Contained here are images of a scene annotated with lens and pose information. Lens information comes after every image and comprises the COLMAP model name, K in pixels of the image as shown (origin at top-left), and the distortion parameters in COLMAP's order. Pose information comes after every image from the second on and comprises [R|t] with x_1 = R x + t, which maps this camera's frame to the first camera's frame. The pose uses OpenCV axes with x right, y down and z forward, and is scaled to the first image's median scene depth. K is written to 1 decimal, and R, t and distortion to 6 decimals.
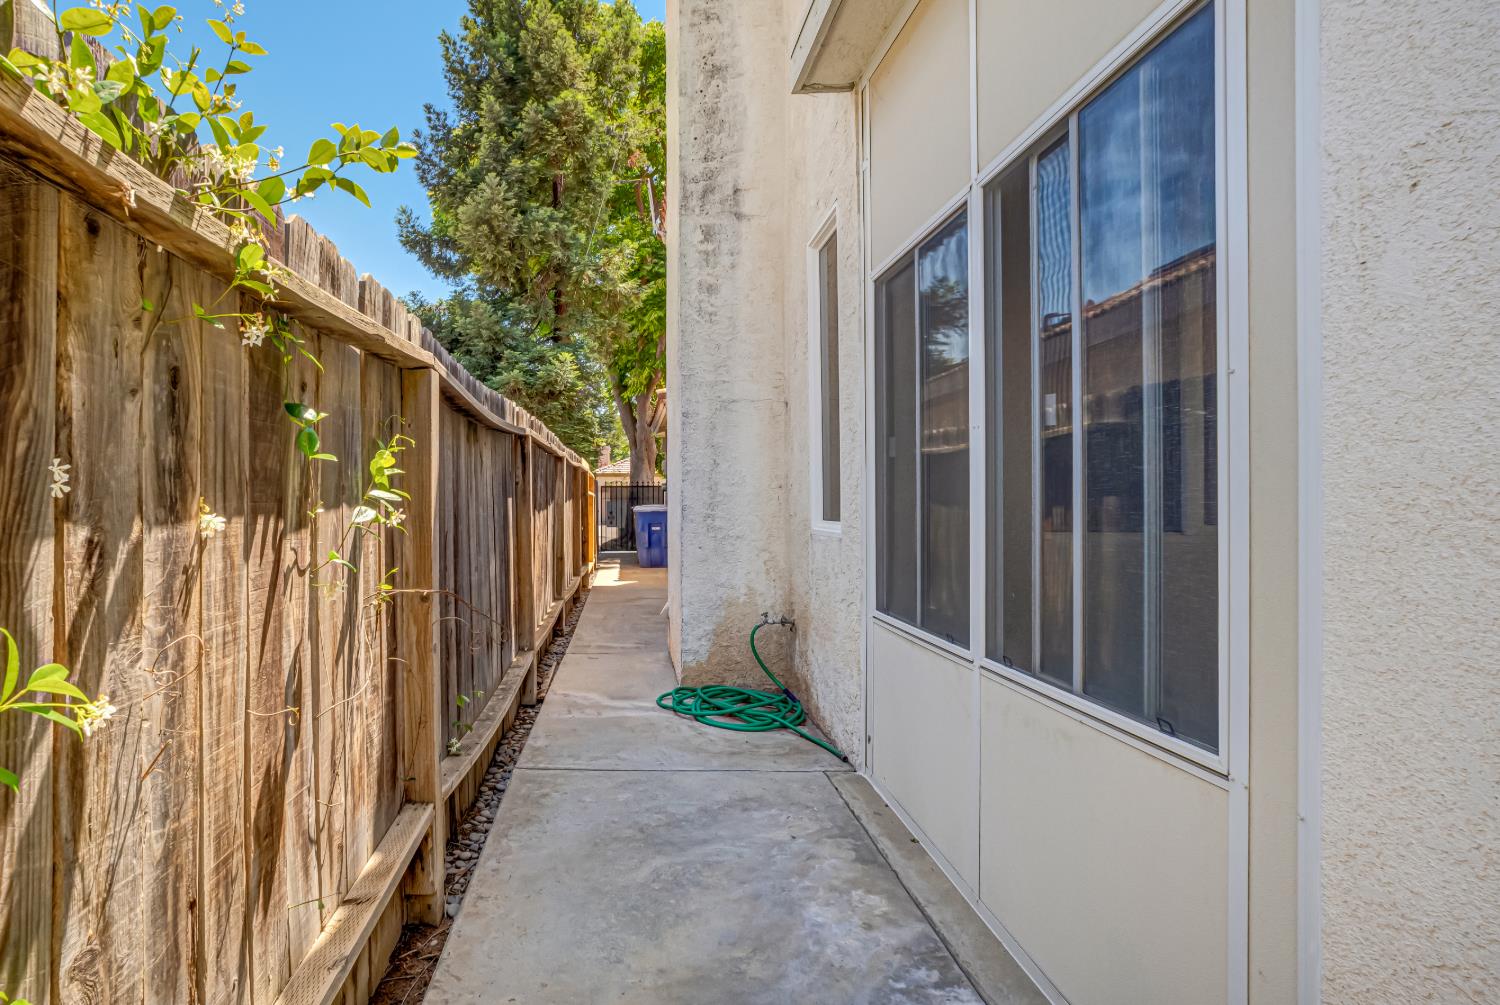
lens RADIAL K [[757.0, 0, 750.0], [0, 757.0, 502.5], [0, 0, 1]] dist [-0.092580, 0.036404]
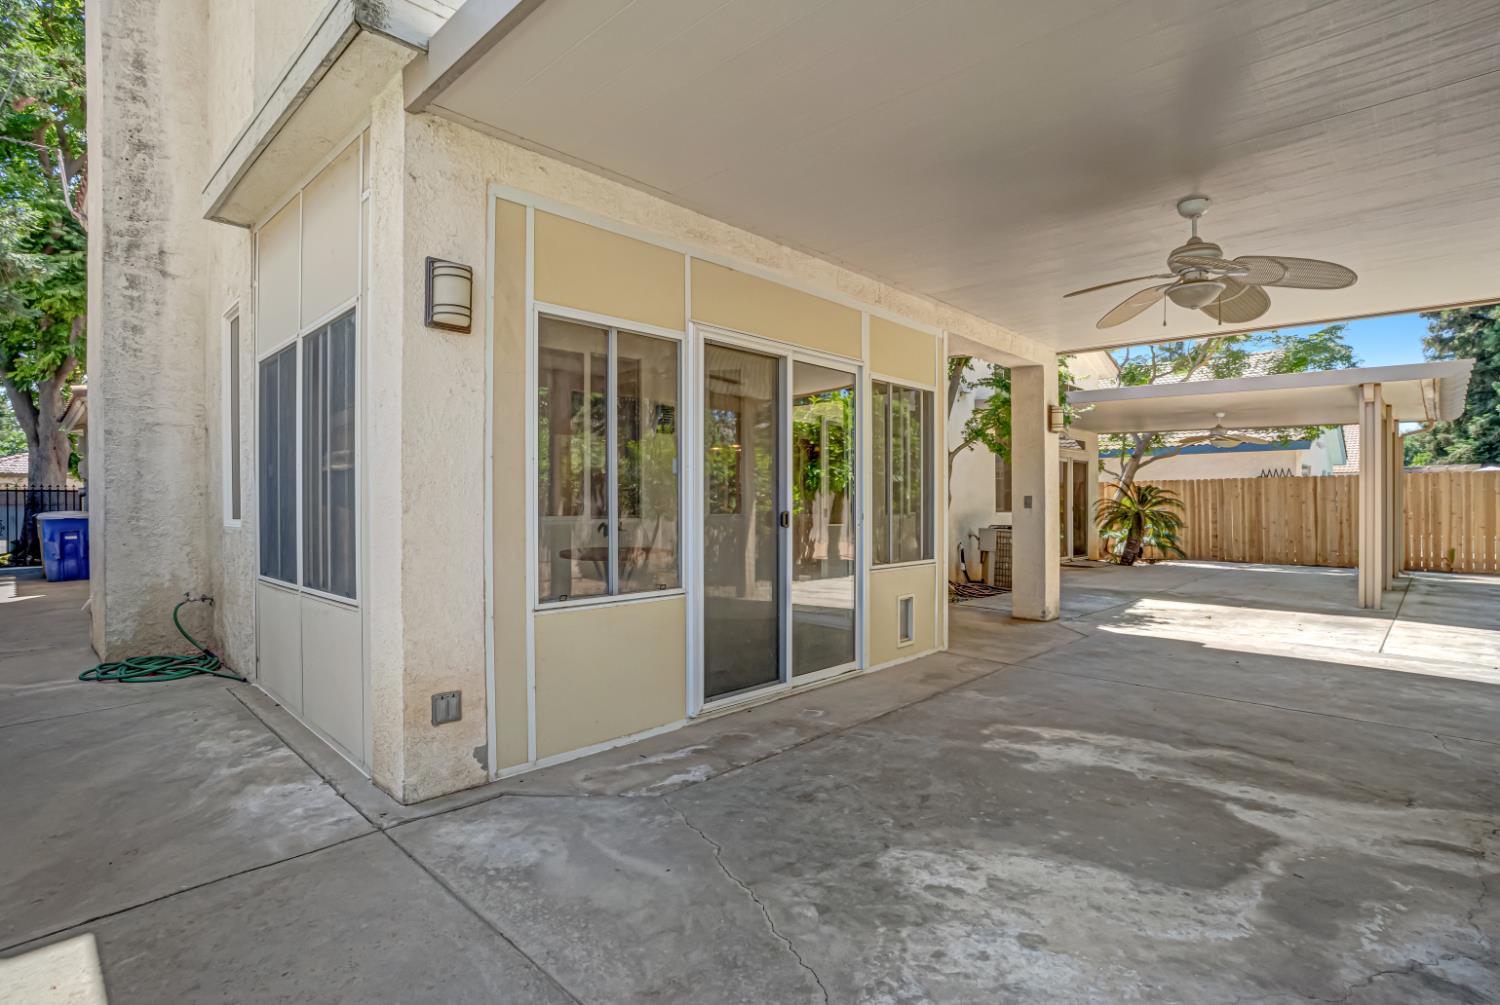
lens RADIAL K [[757.0, 0, 750.0], [0, 757.0, 502.5], [0, 0, 1]] dist [-0.092580, 0.036404]
pose [[0.802757, -0.004184, 0.596292, 0.050843], [0.007613, 0.999966, -0.003231, 0.003983], [-0.596258, 0.007133, 0.802761, -0.514224]]
